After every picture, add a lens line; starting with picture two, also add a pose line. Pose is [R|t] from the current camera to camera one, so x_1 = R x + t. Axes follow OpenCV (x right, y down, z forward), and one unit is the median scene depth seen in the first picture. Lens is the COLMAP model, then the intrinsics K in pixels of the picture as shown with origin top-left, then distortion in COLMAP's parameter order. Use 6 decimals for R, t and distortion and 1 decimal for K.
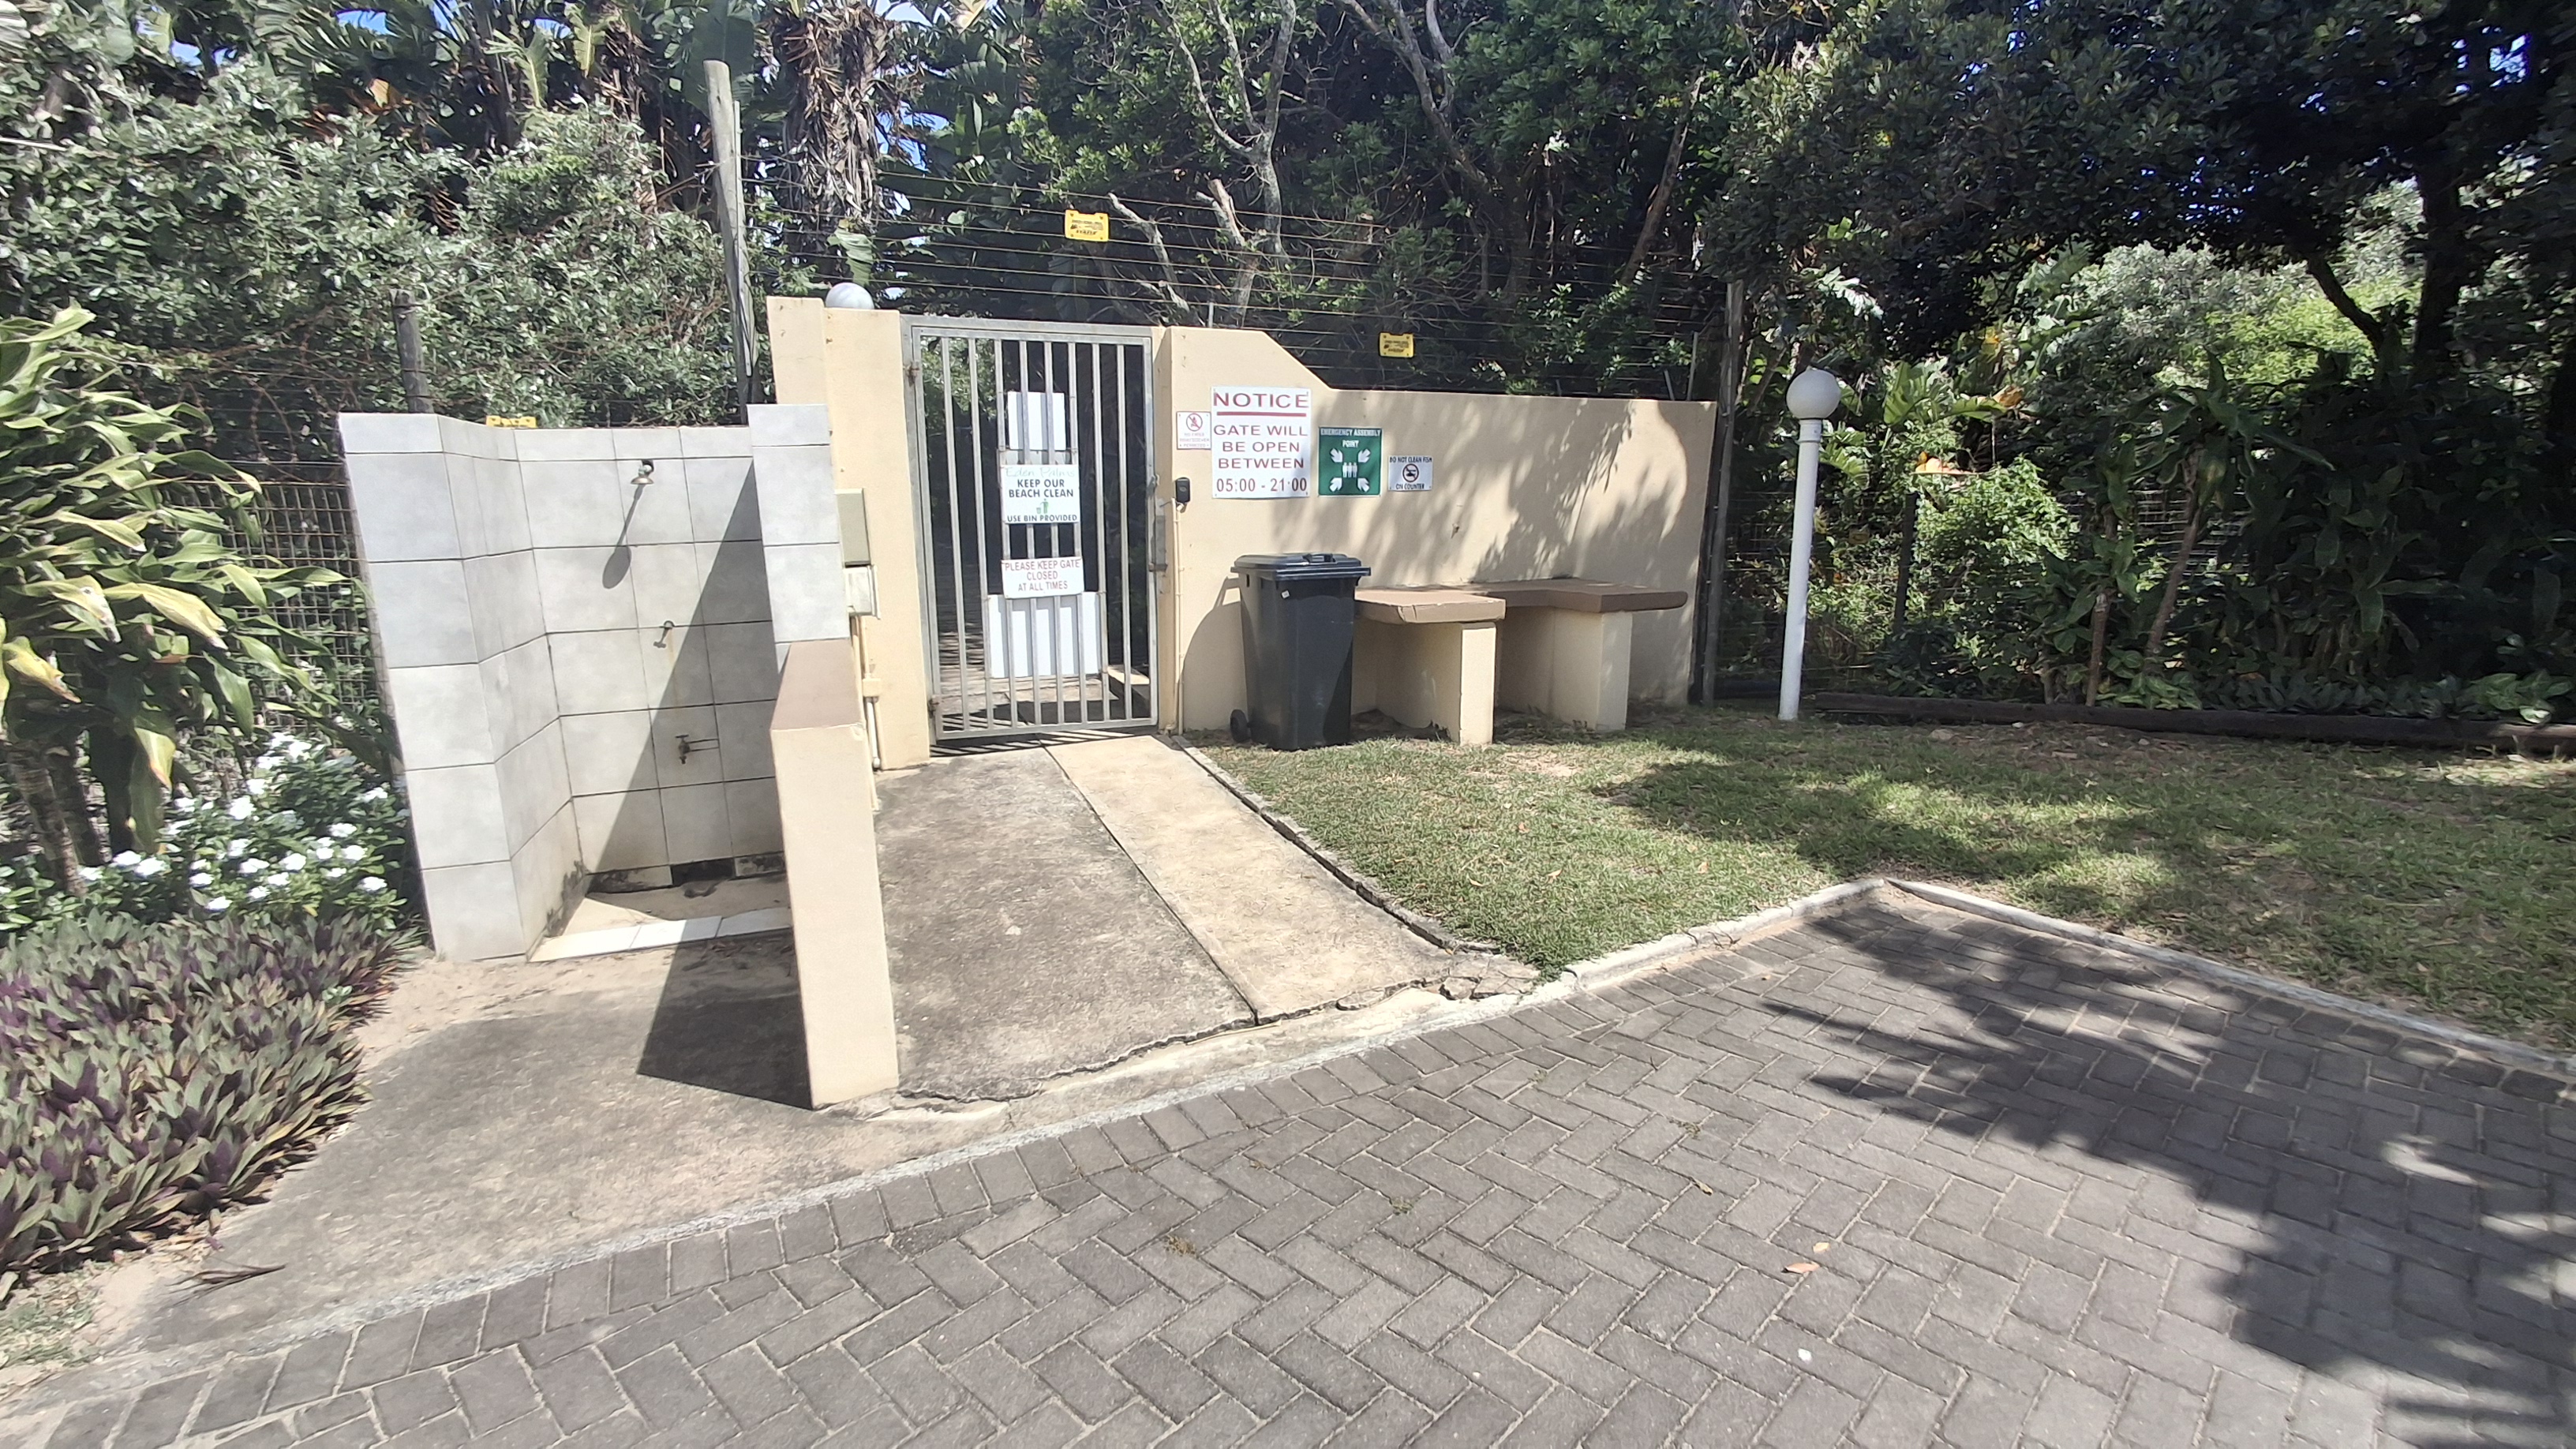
lens RADIAL K [[1191.1, 0, 1297.6], [0, 1191.1, 745.1], [0, 0, 1]] dist [-0.002812, 0.007090]
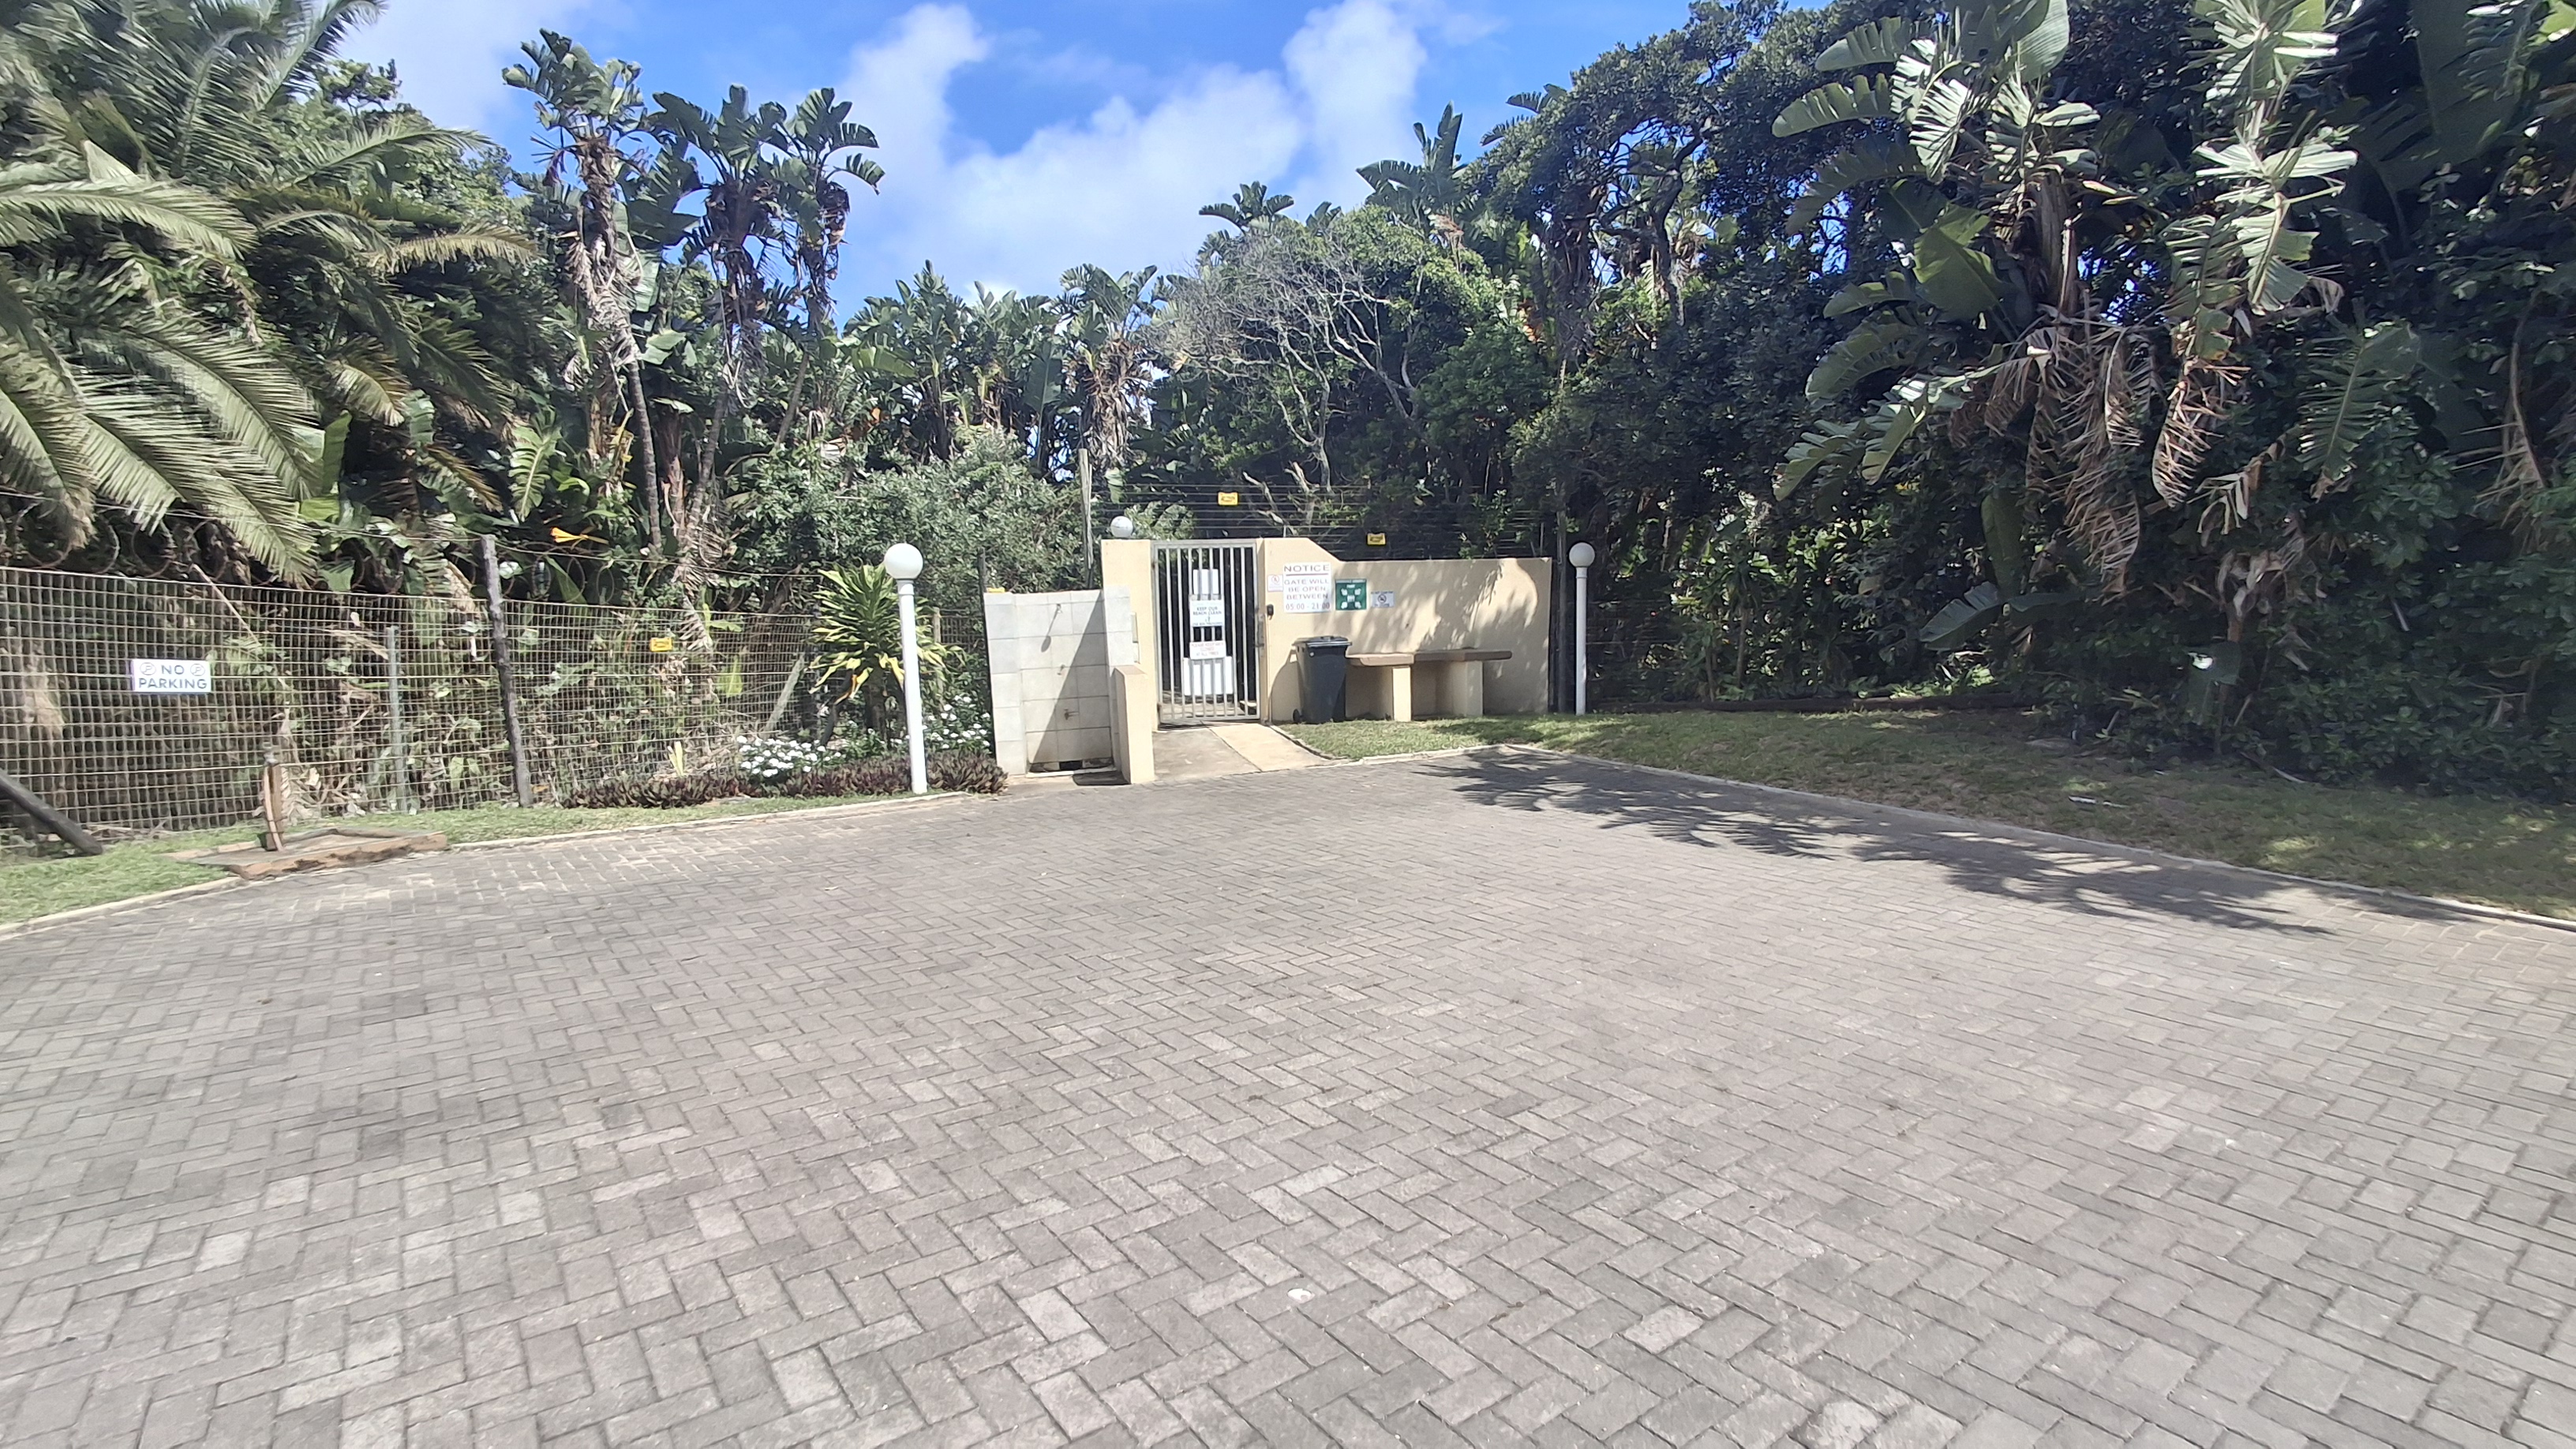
lens RADIAL K [[1191.1, 0, 1297.6], [0, 1191.1, 745.1], [0, 0, 1]] dist [-0.002812, 0.007090]
pose [[0.986298, -0.009175, -0.164717, 0.312713], [-0.007373, 0.995003, -0.099571, 0.253068], [0.164808, 0.099421, 0.981302, -1.126634]]
